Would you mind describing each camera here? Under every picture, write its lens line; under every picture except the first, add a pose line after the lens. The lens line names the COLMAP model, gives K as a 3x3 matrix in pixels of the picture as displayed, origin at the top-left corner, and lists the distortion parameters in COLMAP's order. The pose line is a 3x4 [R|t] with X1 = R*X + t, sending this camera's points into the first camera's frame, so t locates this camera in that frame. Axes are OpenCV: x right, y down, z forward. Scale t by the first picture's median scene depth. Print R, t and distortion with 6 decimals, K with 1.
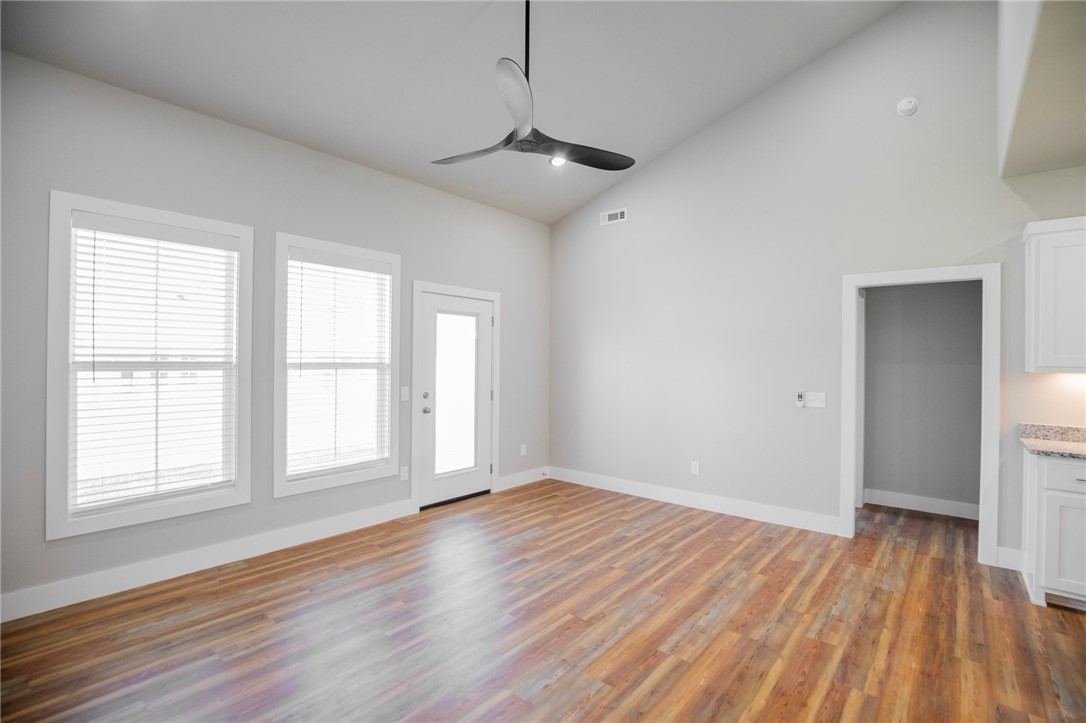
lens RADIAL K [[503.5, 0, 548.8], [0, 503.5, 359.8], [0, 0, 1]] dist [-0.036981, 0.008128]
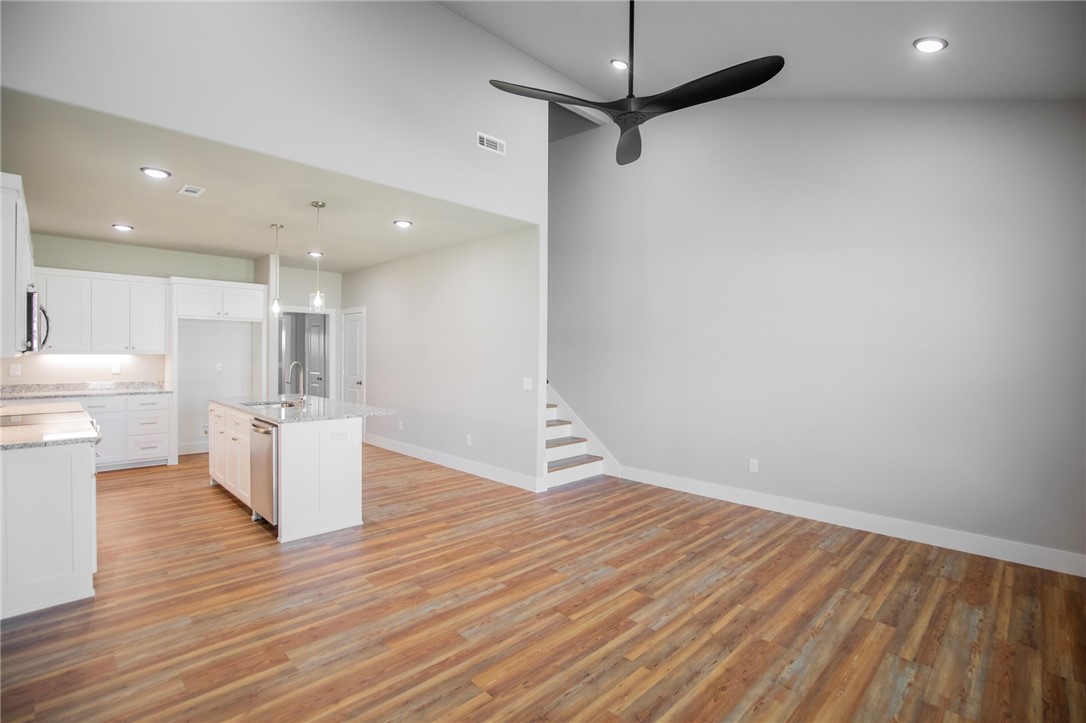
lens RADIAL K [[503.5, 0, 551.9], [0, 503.5, 357.8], [0, 0, 1]] dist [-0.036981, 0.008128]
pose [[-0.996590, -0.020726, 0.079870, 0.013043], [-0.019893, 0.999739, 0.011204, -0.001325], [-0.080081, 0.009577, -0.996742, 1.575040]]
